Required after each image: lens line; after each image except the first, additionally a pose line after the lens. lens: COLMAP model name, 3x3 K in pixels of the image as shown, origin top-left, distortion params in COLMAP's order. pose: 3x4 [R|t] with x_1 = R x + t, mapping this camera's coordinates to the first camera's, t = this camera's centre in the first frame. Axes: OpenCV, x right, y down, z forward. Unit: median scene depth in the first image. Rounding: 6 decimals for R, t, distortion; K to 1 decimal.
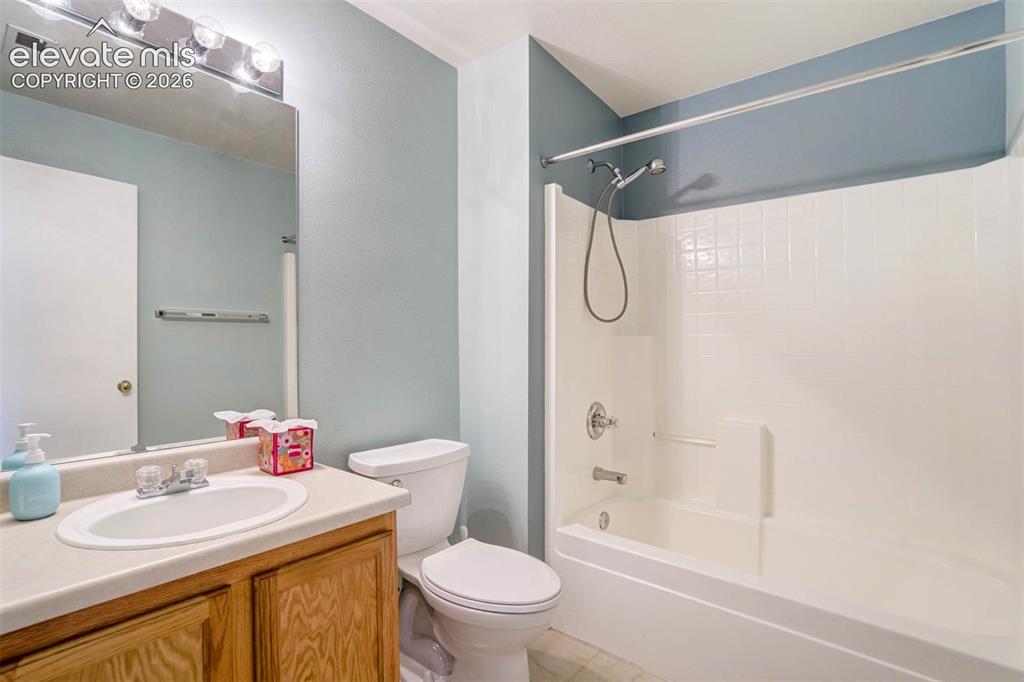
lens RADIAL K [[486.6, 0, 516.1], [0, 486.6, 343.1], [0, 0, 1]] dist [-0.020991, 0.016576]
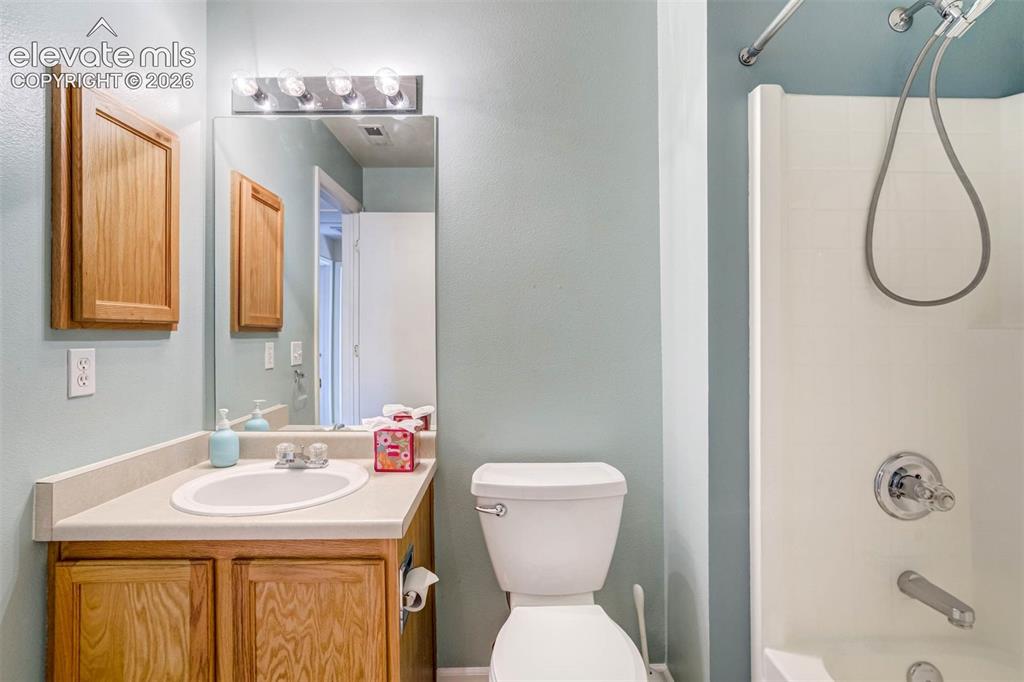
lens RADIAL K [[486.6, 0, 516.1], [0, 486.6, 343.1], [0, 0, 1]] dist [-0.020991, 0.016576]
pose [[0.649520, 0.003745, -0.760336, 0.644777], [0.004629, 0.999950, 0.008880, -0.018382], [0.760331, -0.009287, 0.649470, 0.692706]]
